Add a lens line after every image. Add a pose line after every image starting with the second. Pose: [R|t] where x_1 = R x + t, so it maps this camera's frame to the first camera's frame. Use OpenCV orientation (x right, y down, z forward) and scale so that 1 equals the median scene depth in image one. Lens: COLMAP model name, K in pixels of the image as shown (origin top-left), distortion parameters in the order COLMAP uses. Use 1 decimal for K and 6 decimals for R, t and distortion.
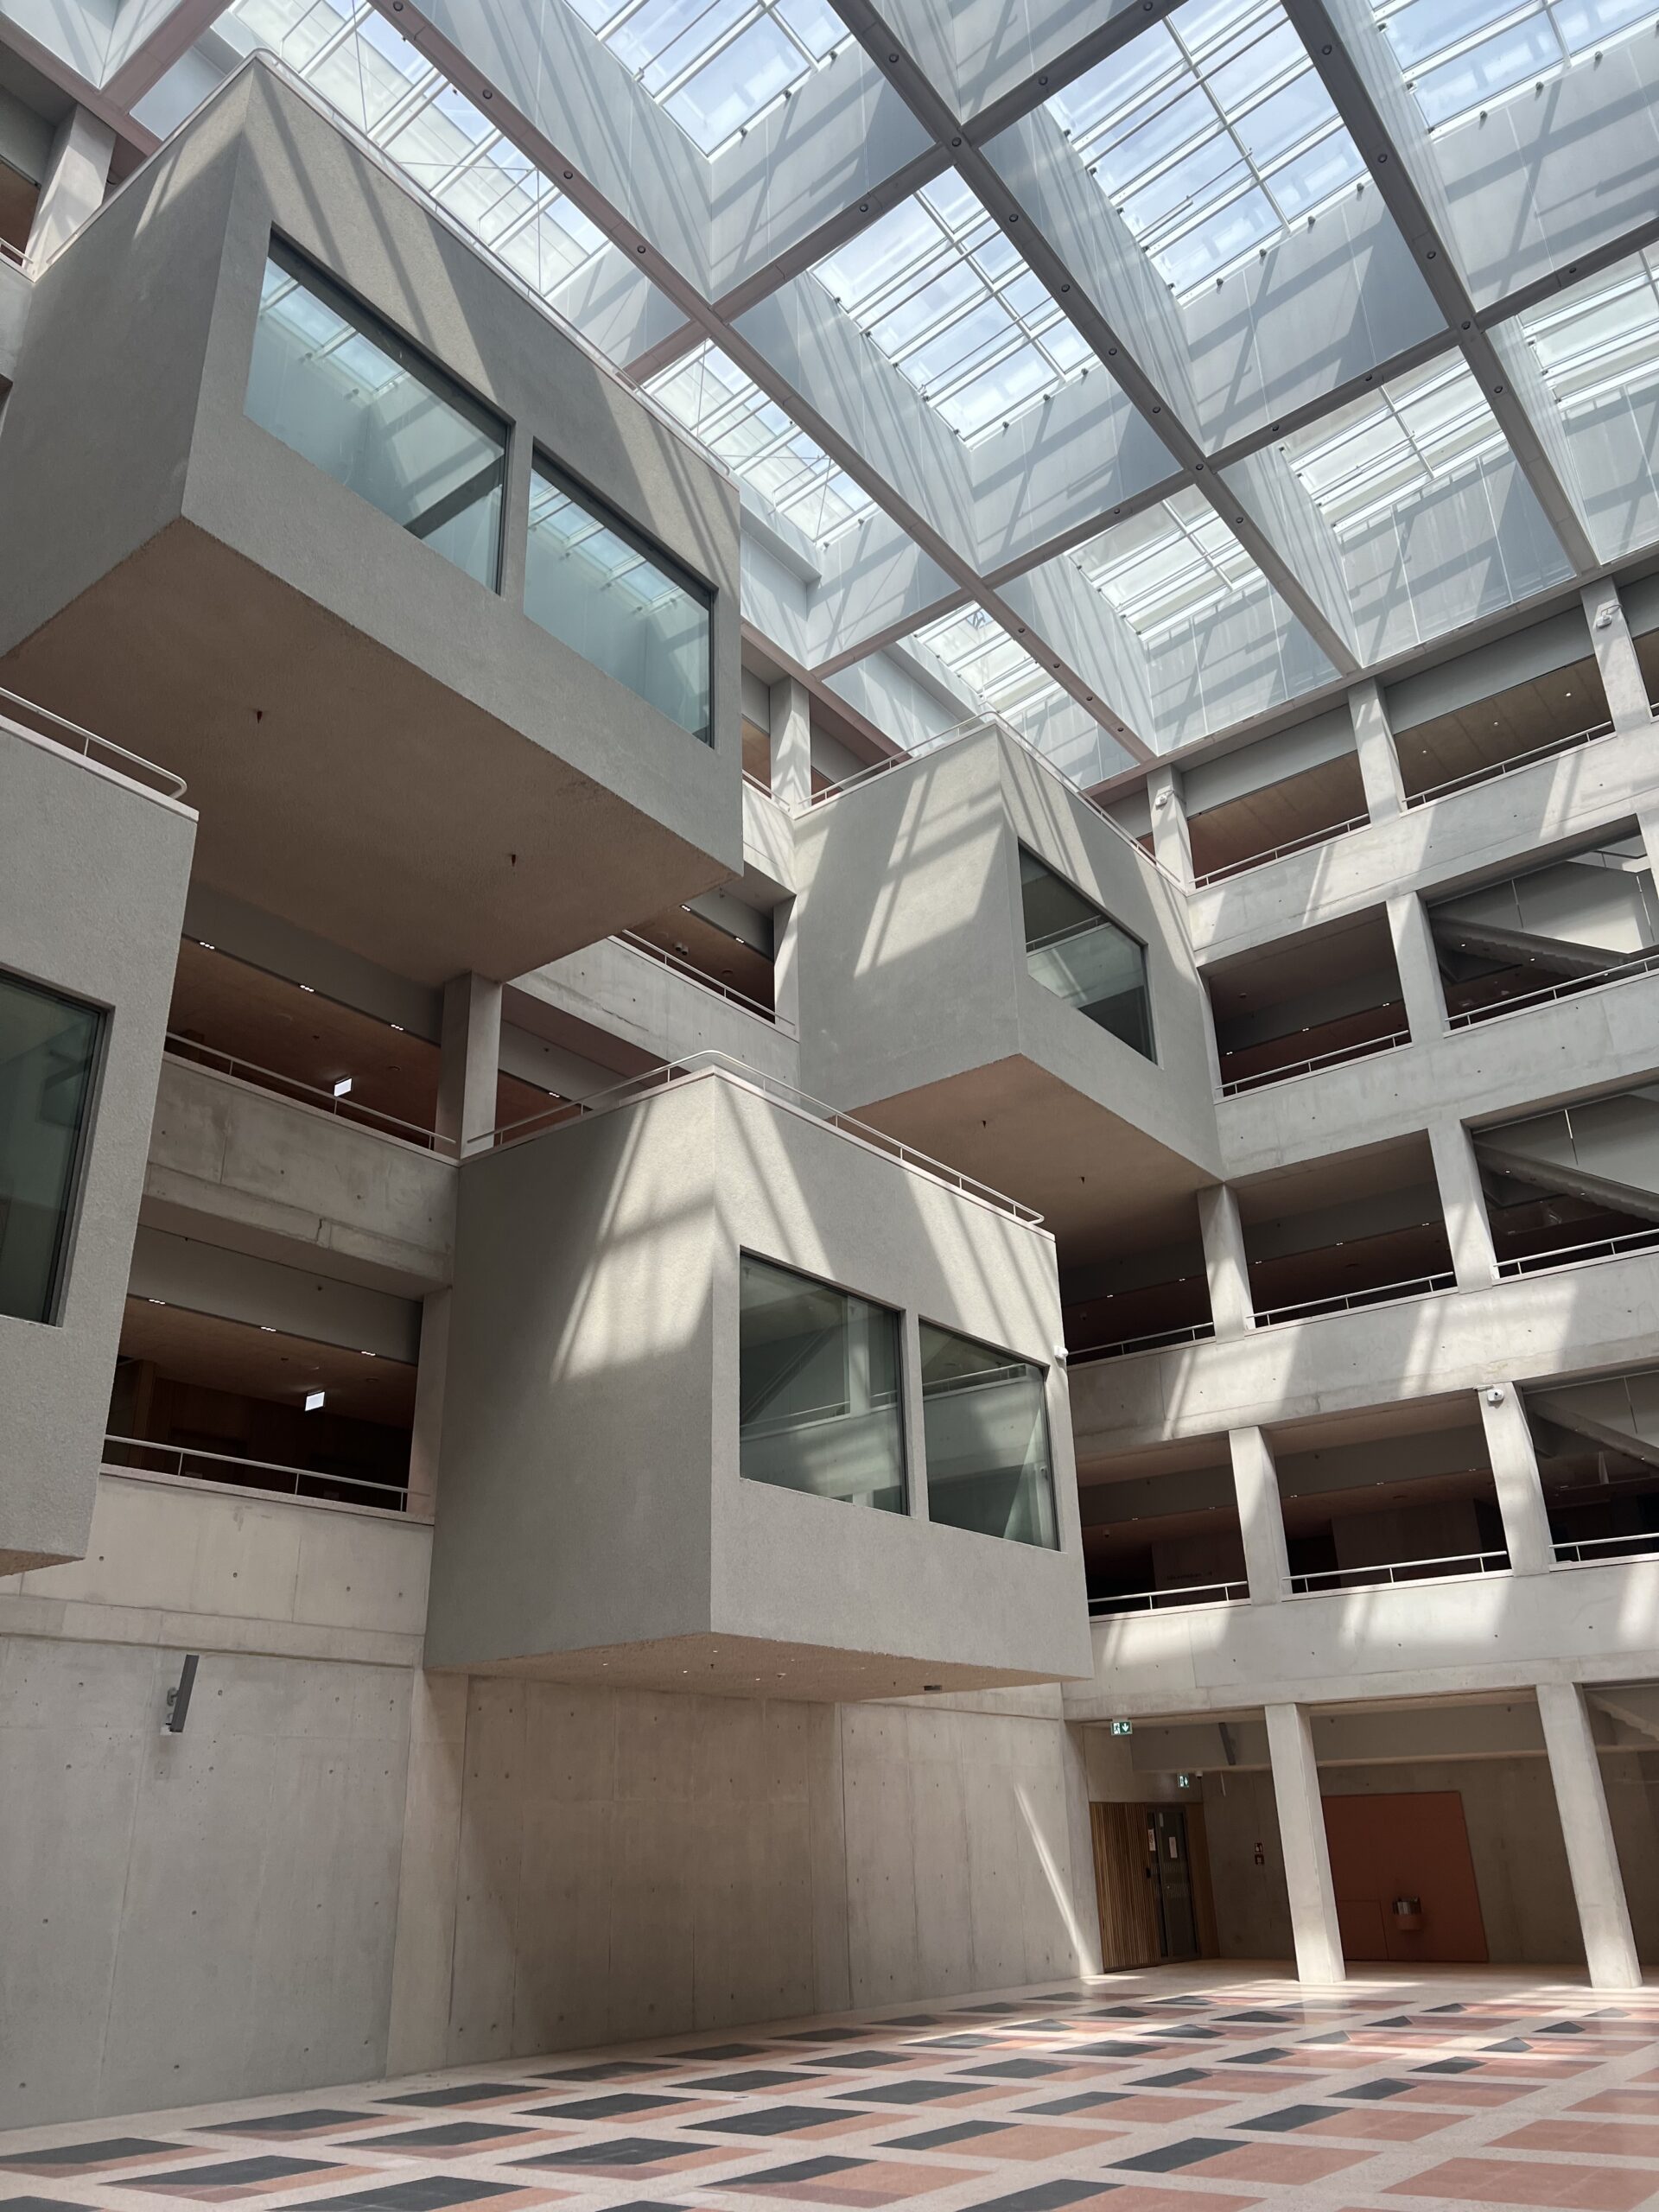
lens RADIAL K [[1680.8, 0, 817.0], [0, 1680.8, 1125.5], [0, 0, 1]] dist [0.046864, -0.056965]
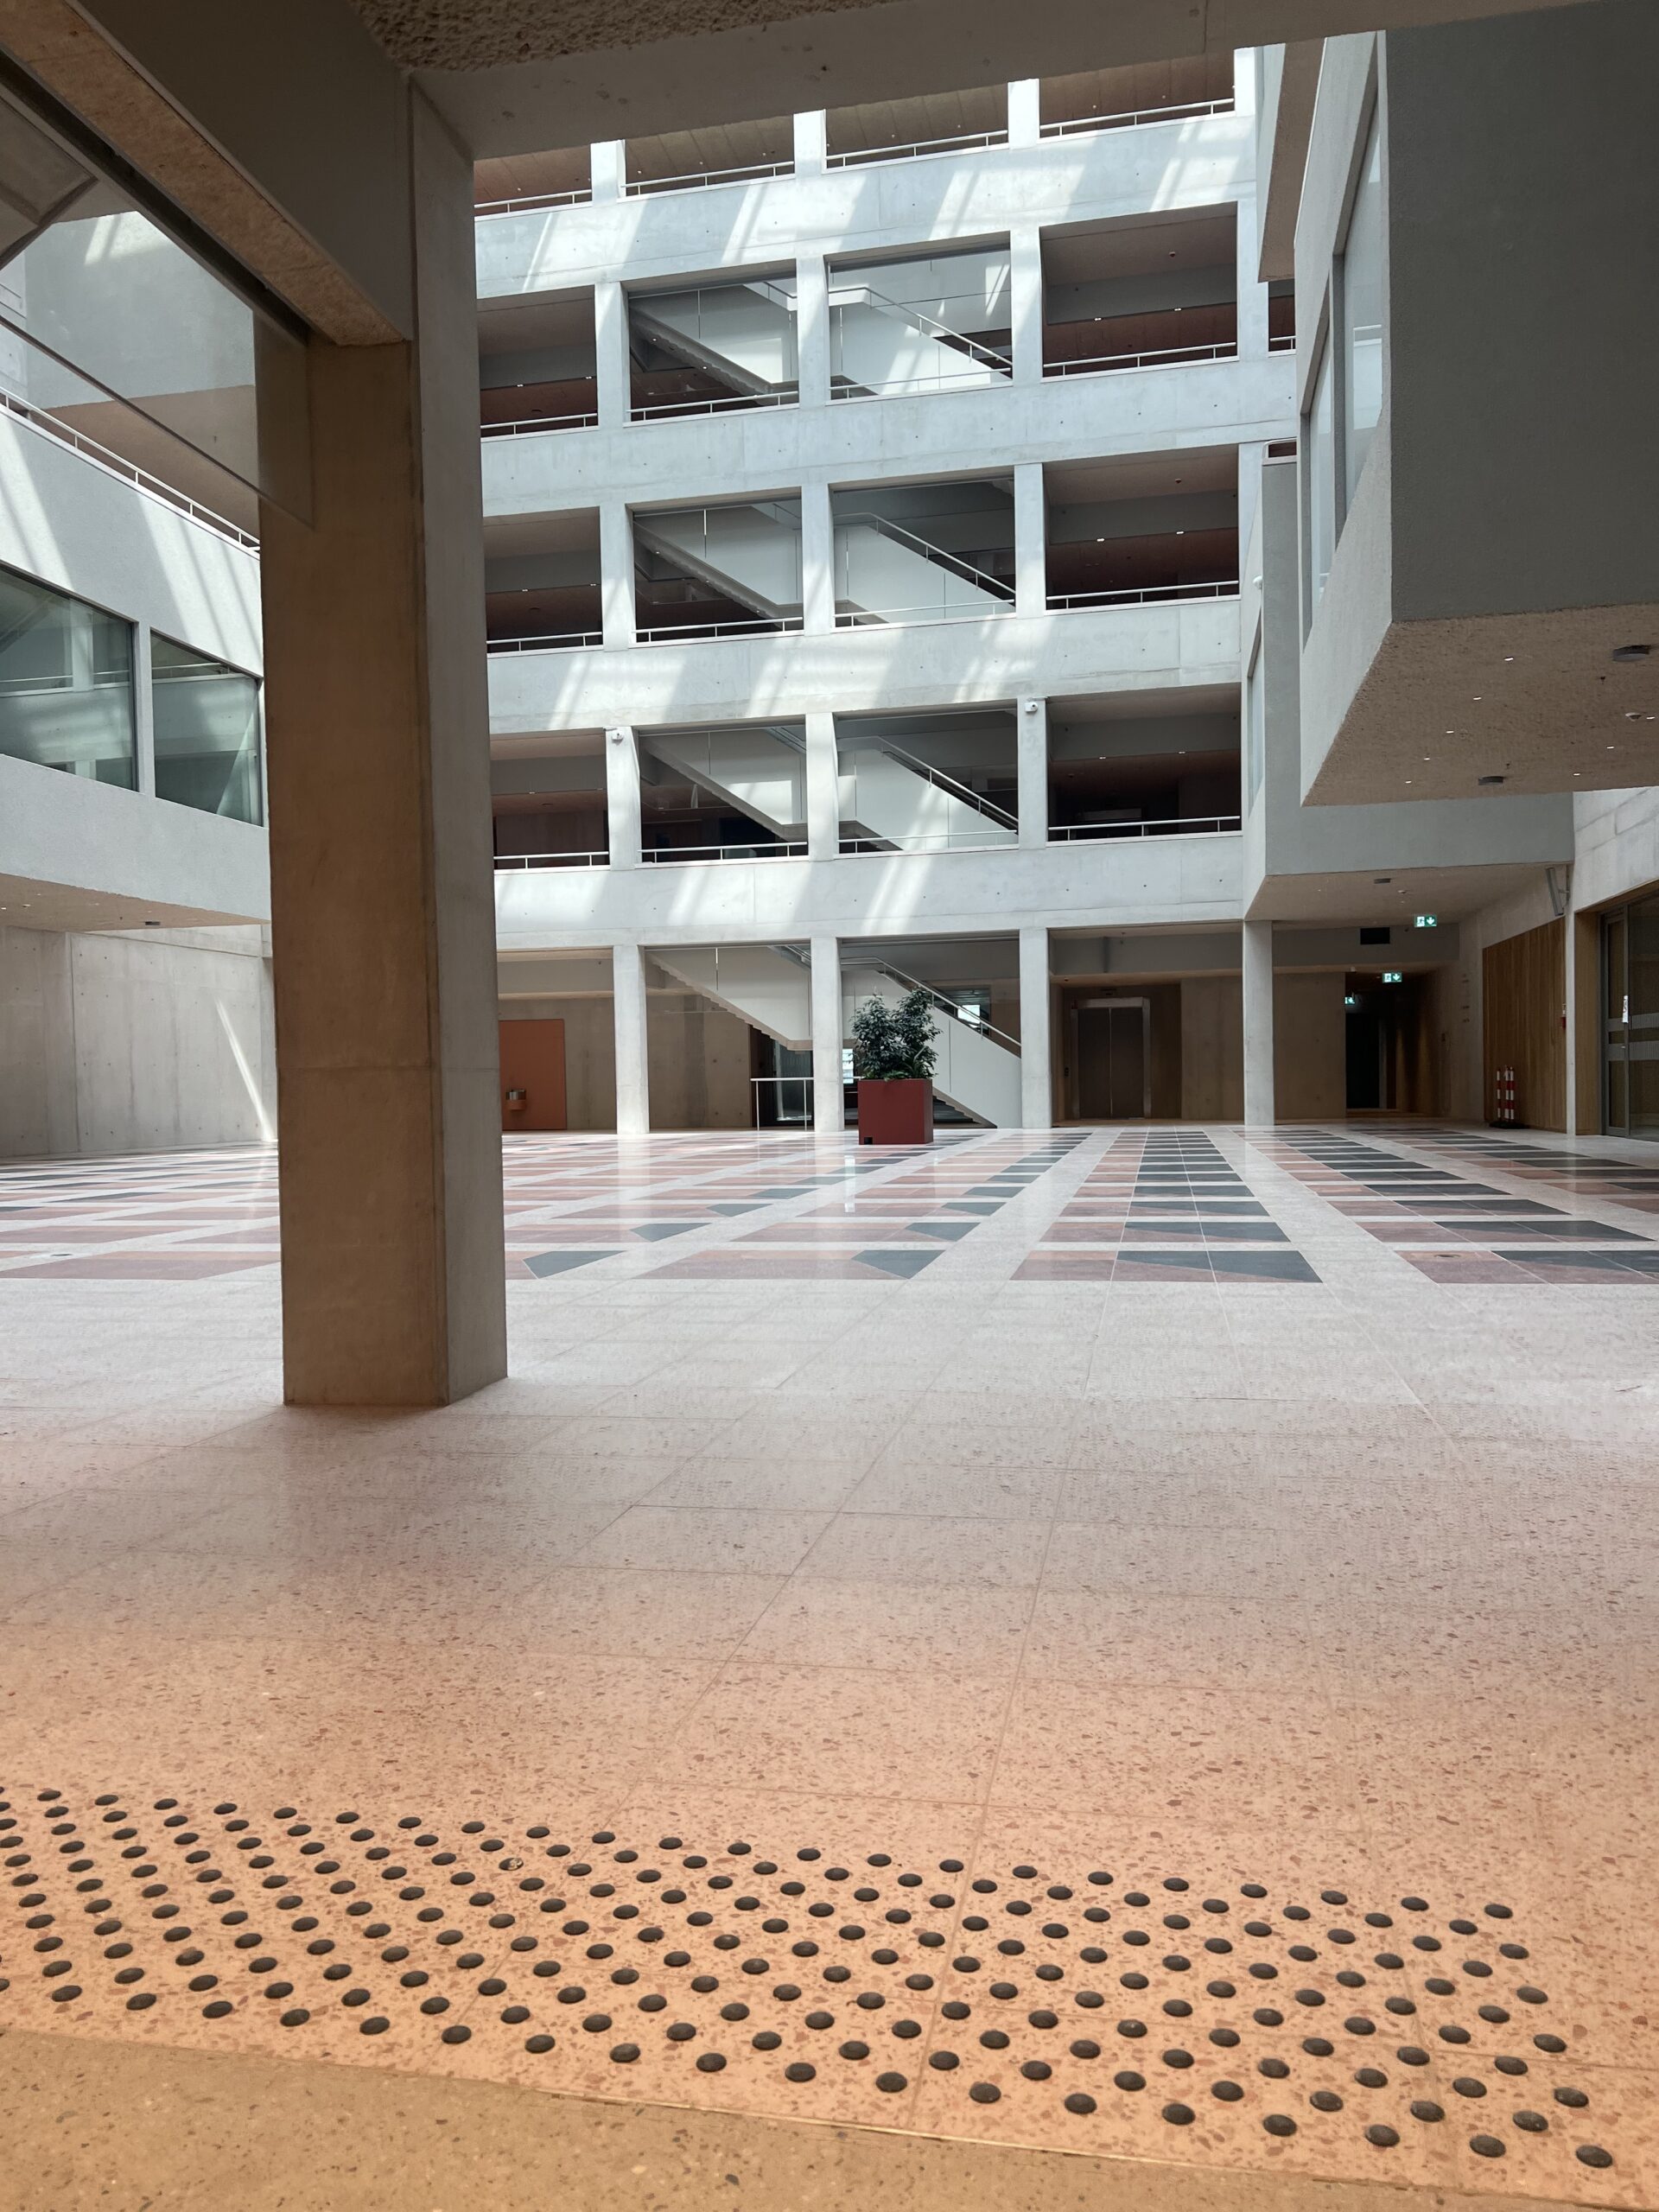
lens RADIAL K [[1680.8, 0, 809.9], [0, 1680.8, 1146.6], [0, 0, 1]] dist [0.046864, -0.056965]
pose [[0.902630, -0.003942, 0.430399, -0.028927], [-0.176659, 0.908457, 0.378810, -0.073355], [-0.392492, -0.417960, 0.819304, -0.266779]]
